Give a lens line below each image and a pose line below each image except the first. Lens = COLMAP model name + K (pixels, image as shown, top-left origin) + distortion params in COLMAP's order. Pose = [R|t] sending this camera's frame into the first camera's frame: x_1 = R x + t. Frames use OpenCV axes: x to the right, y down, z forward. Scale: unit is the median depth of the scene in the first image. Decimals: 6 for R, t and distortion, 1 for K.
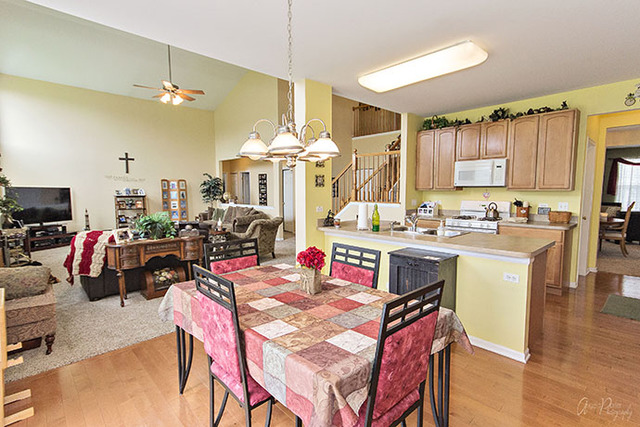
lens RADIAL K [[309.3, 0, 306.9], [0, 309.3, 219.3], [0, 0, 1]] dist [0.019826, -0.000113]
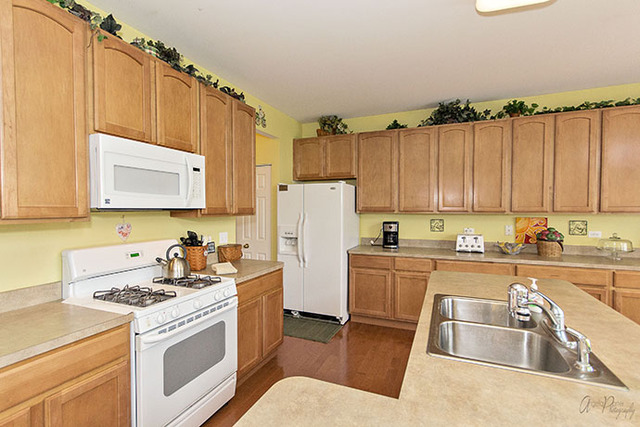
lens RADIAL K [[309.3, 0, 321.2], [0, 309.3, 213.8], [0, 0, 1]] dist [0.019826, -0.000113]
pose [[-0.410486, -0.021272, 0.911619, 0.208826], [0.080937, 0.994932, 0.059660, -0.274201], [-0.908268, 0.098273, -0.406684, 2.501093]]
